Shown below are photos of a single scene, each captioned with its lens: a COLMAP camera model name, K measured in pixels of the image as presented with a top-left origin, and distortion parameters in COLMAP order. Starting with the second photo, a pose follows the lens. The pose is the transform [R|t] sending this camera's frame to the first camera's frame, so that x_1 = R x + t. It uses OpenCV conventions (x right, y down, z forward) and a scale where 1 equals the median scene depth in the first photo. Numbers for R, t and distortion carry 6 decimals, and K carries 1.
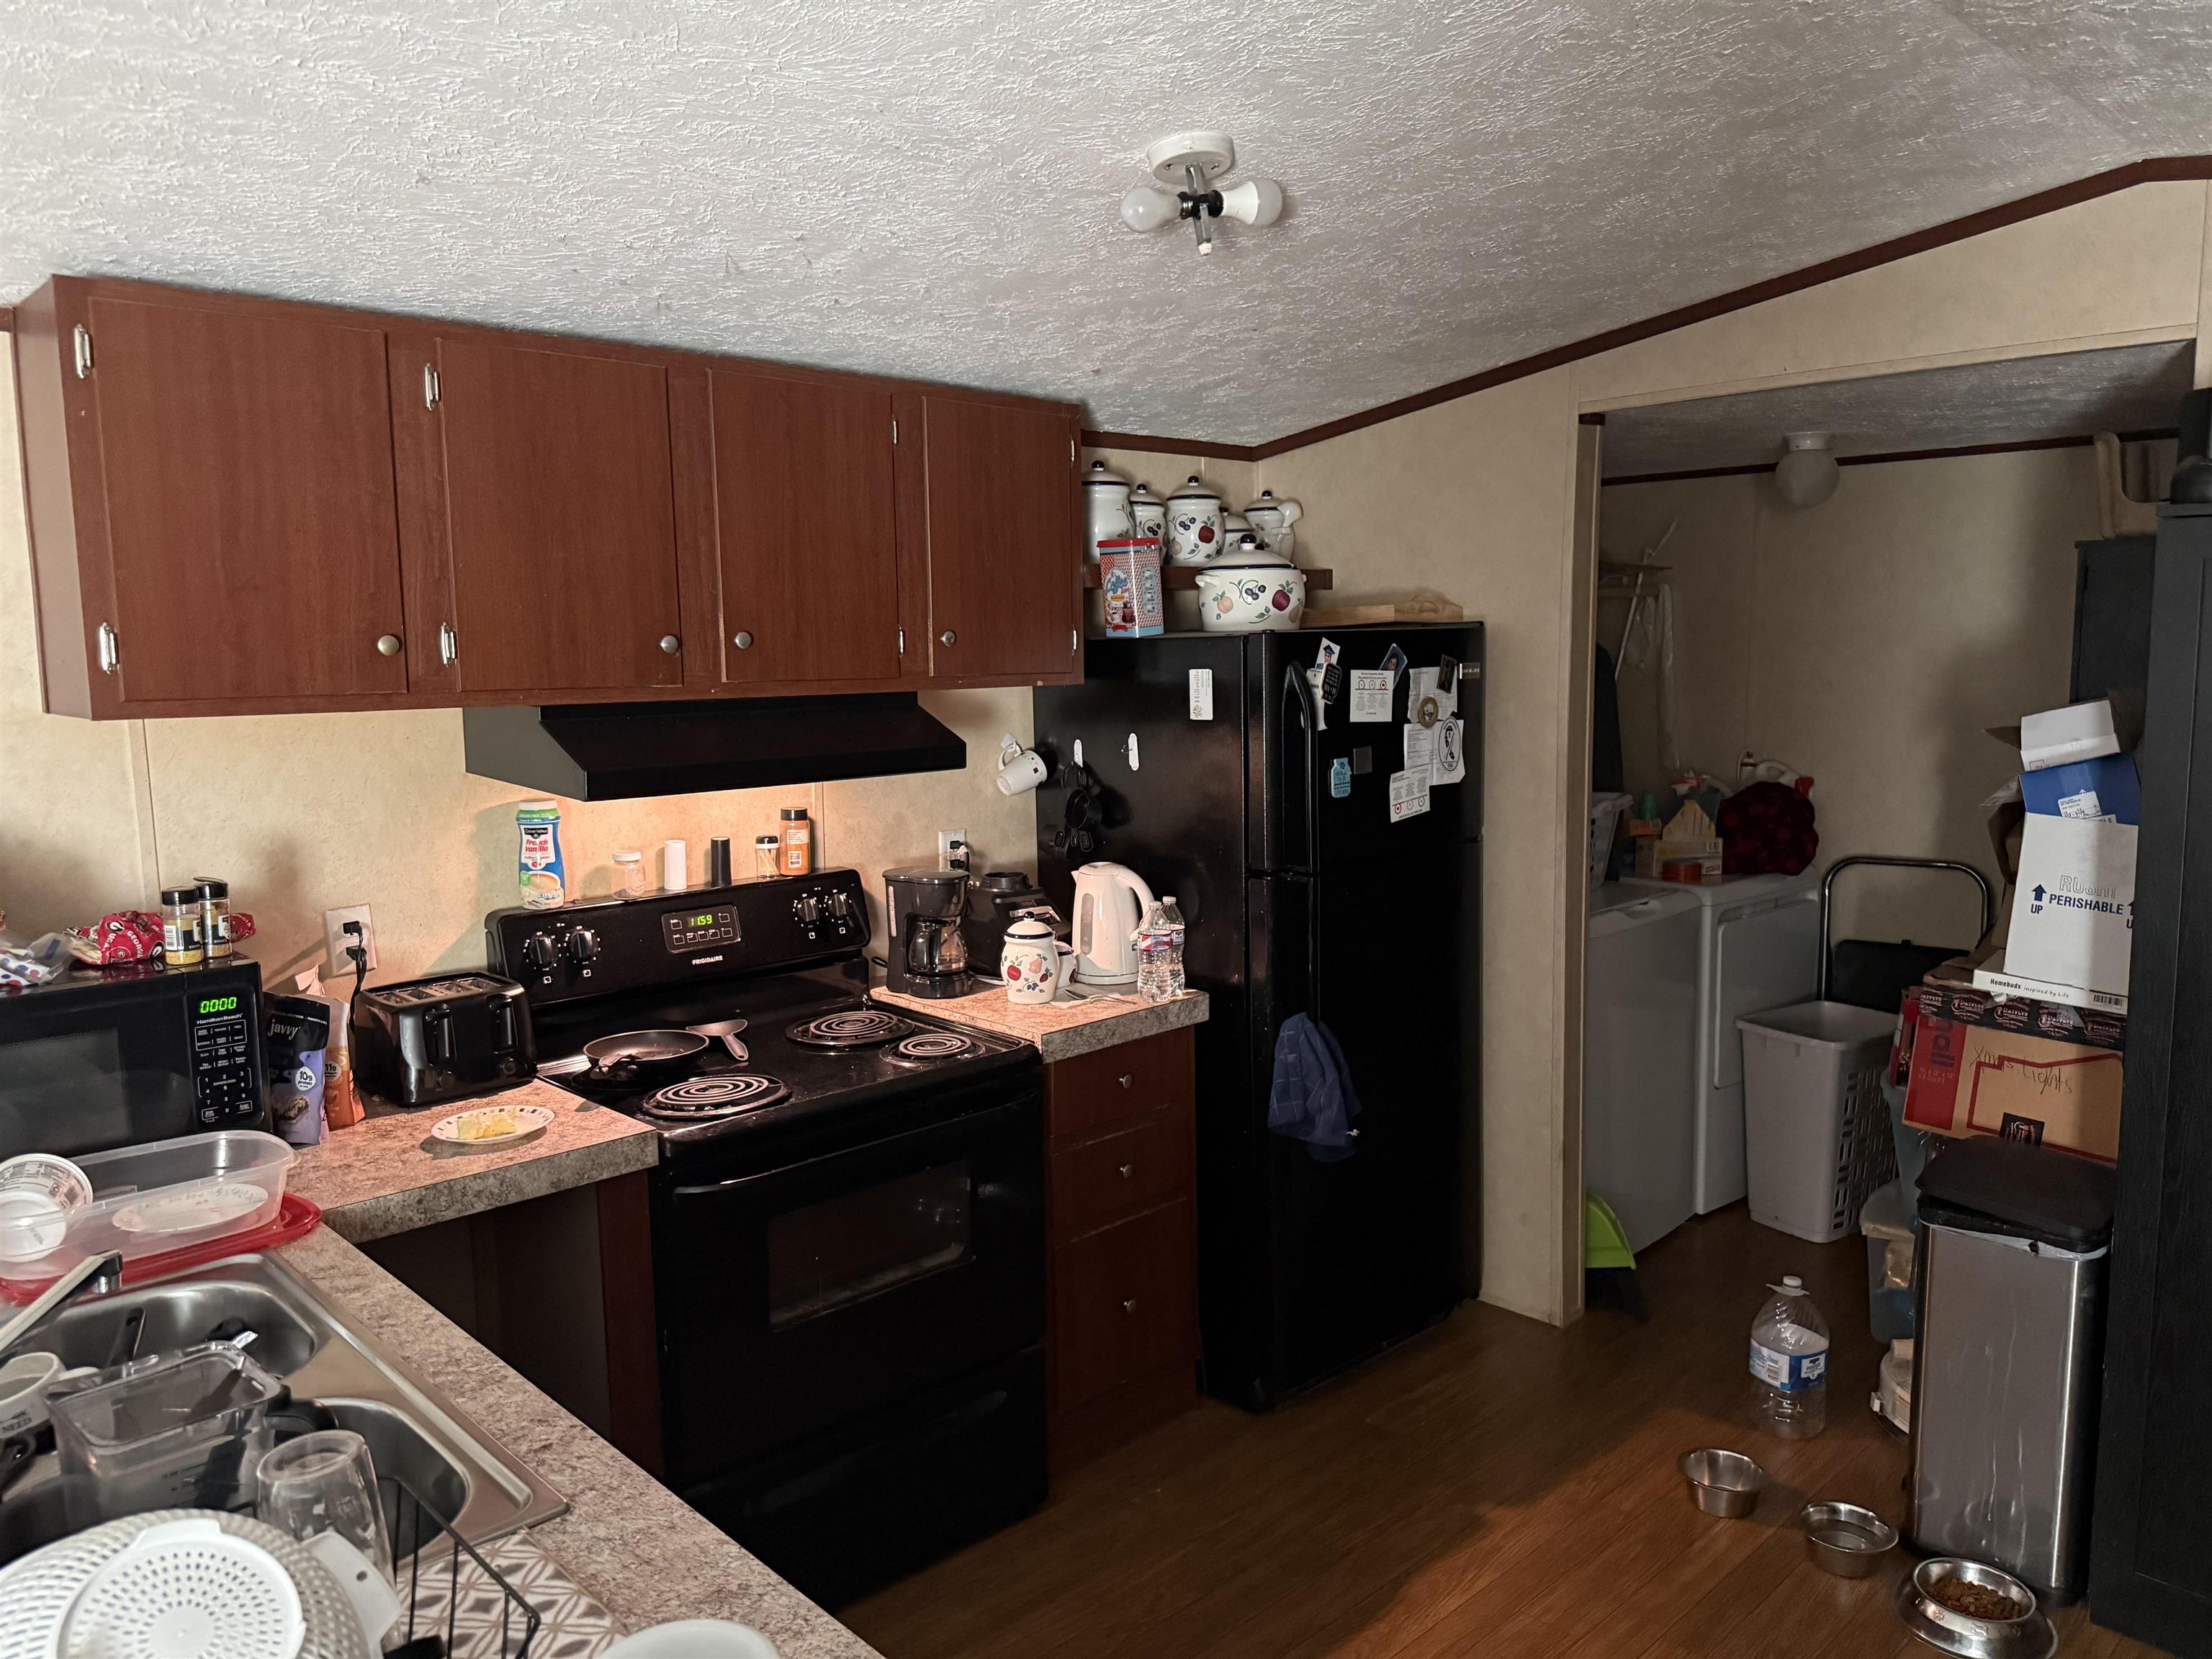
lens RADIAL K [[1543.0, 0, 1115.4], [0, 1543.0, 832.0], [0, 0, 1]] dist [0.001007, -0.022526]
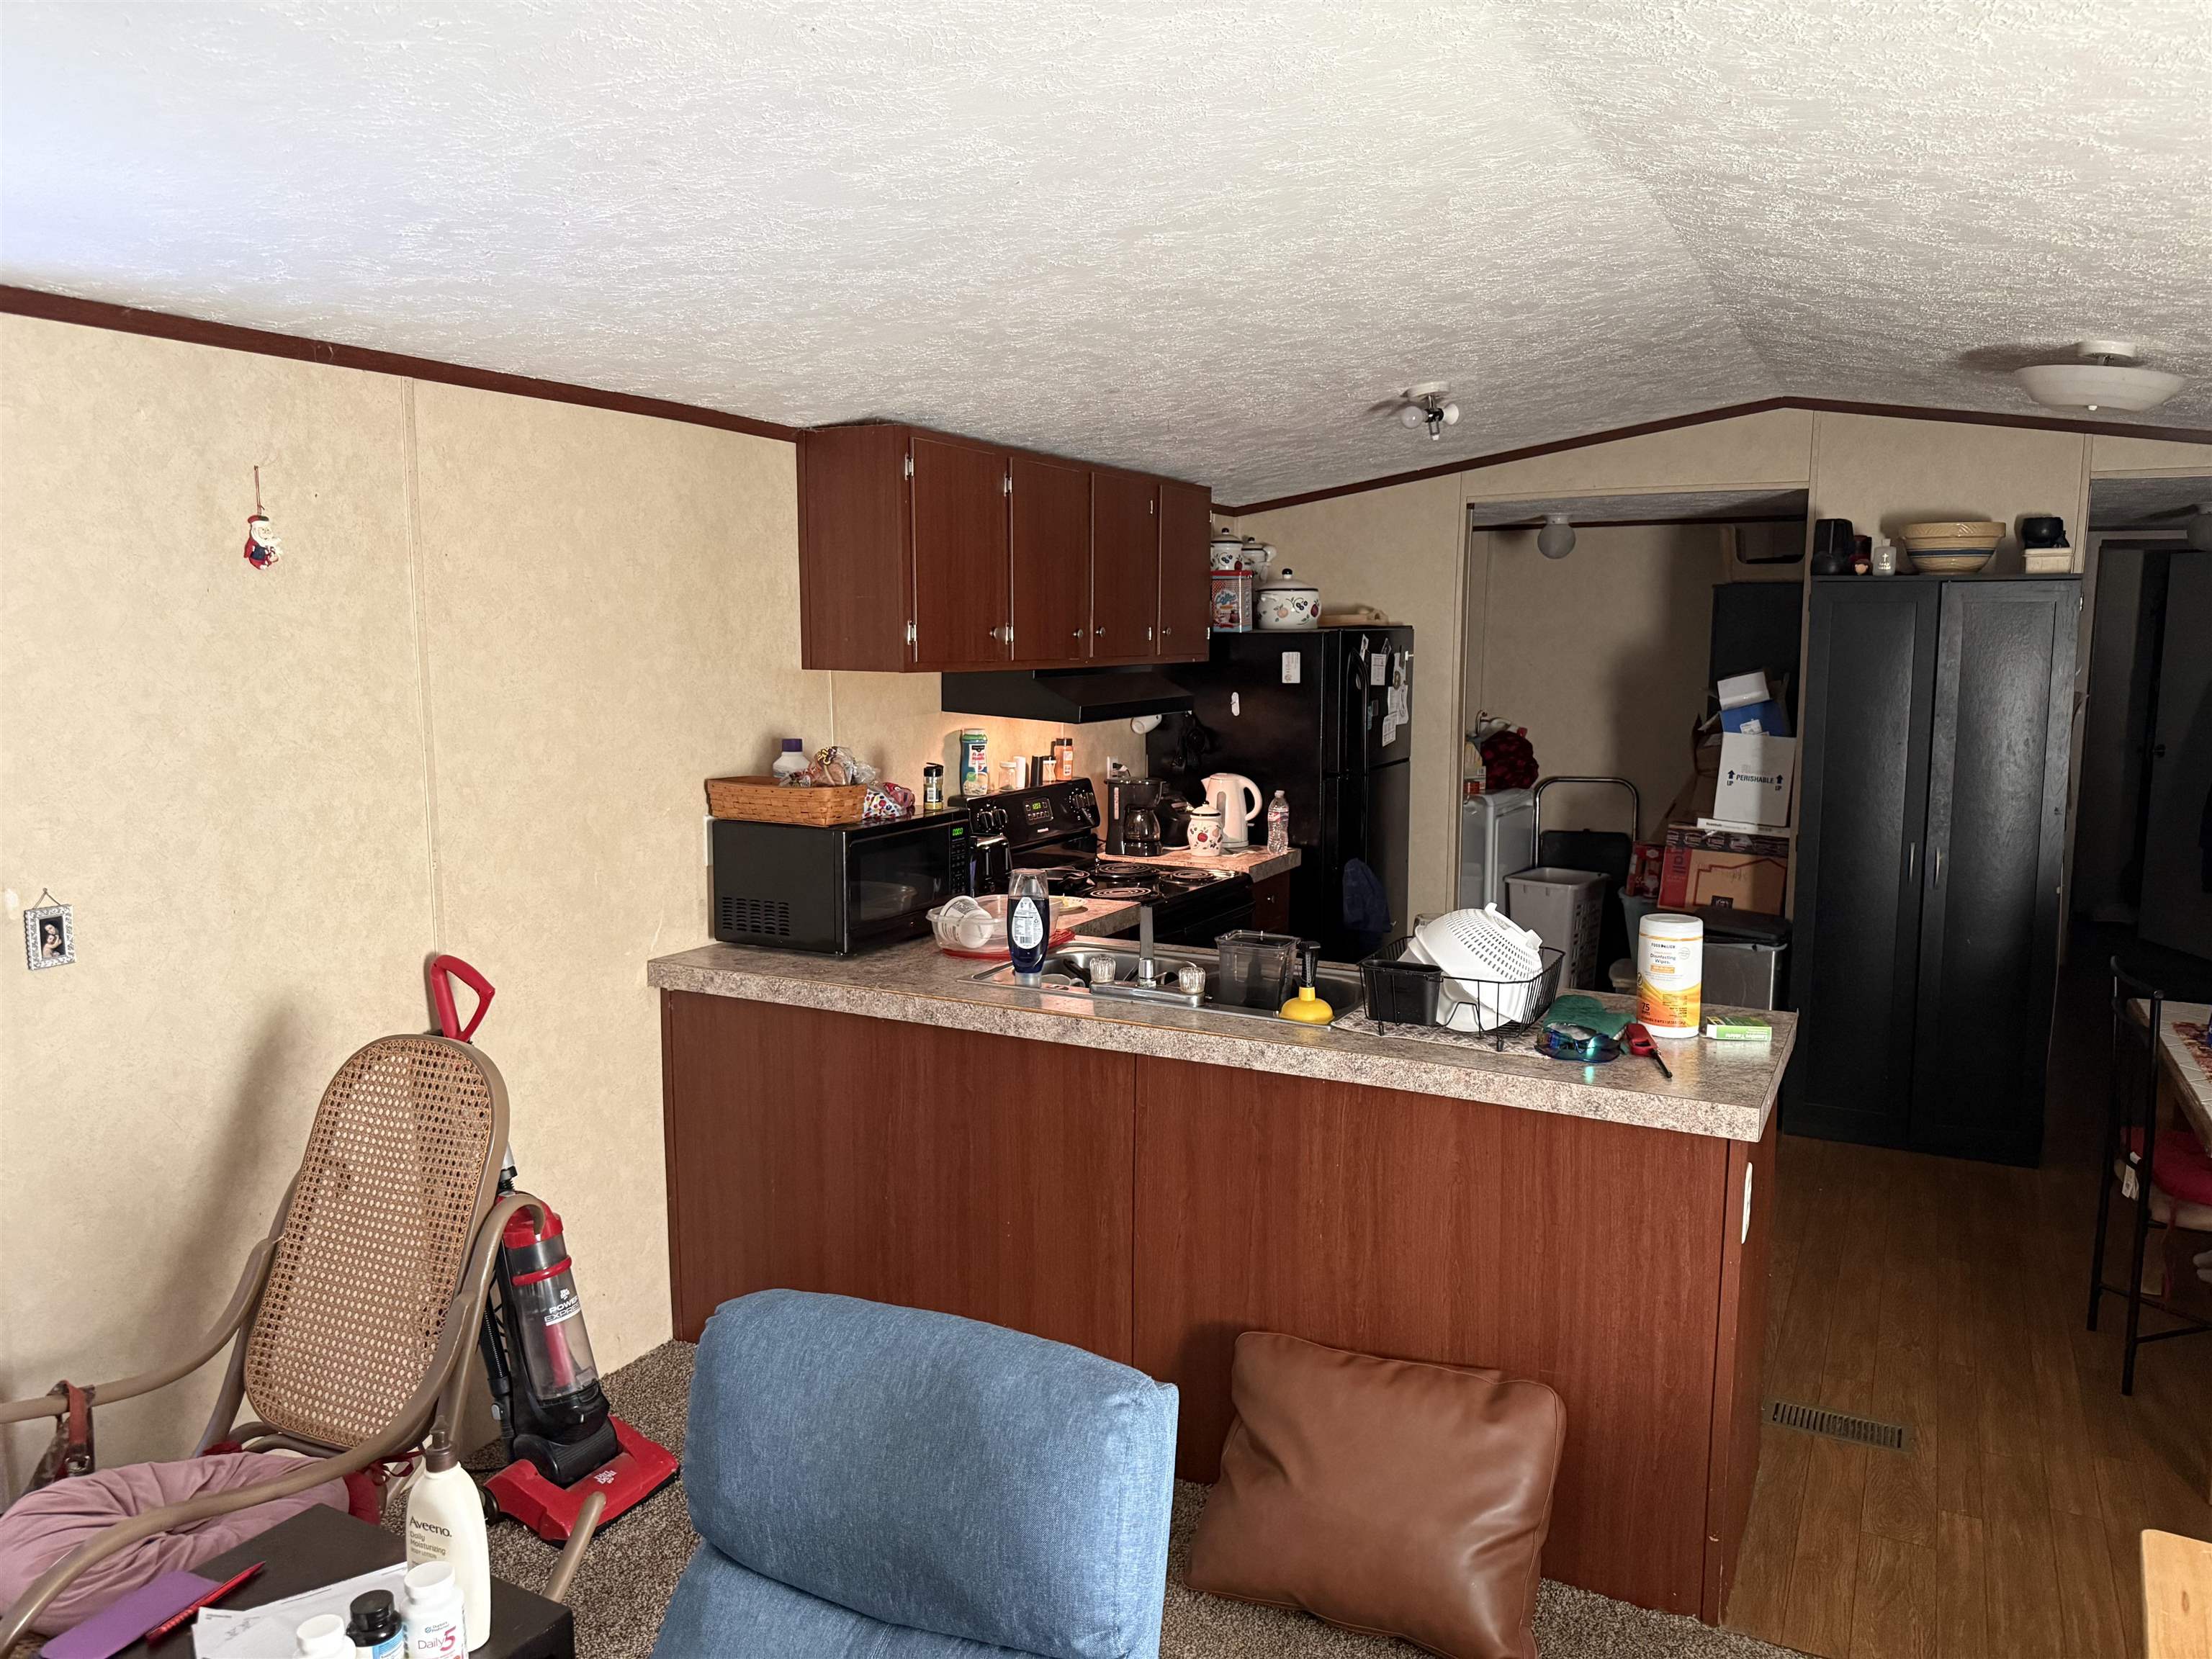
lens RADIAL K [[1543.0, 0, 1098.5], [0, 1543.0, 822.4], [0, 0, 1]] dist [0.001007, -0.022526]
pose [[0.948138, -0.025191, 0.316859, -0.672464], [0.025727, 0.999666, 0.002491, 0.067263], [-0.316816, 0.005790, 0.948469, -0.500244]]
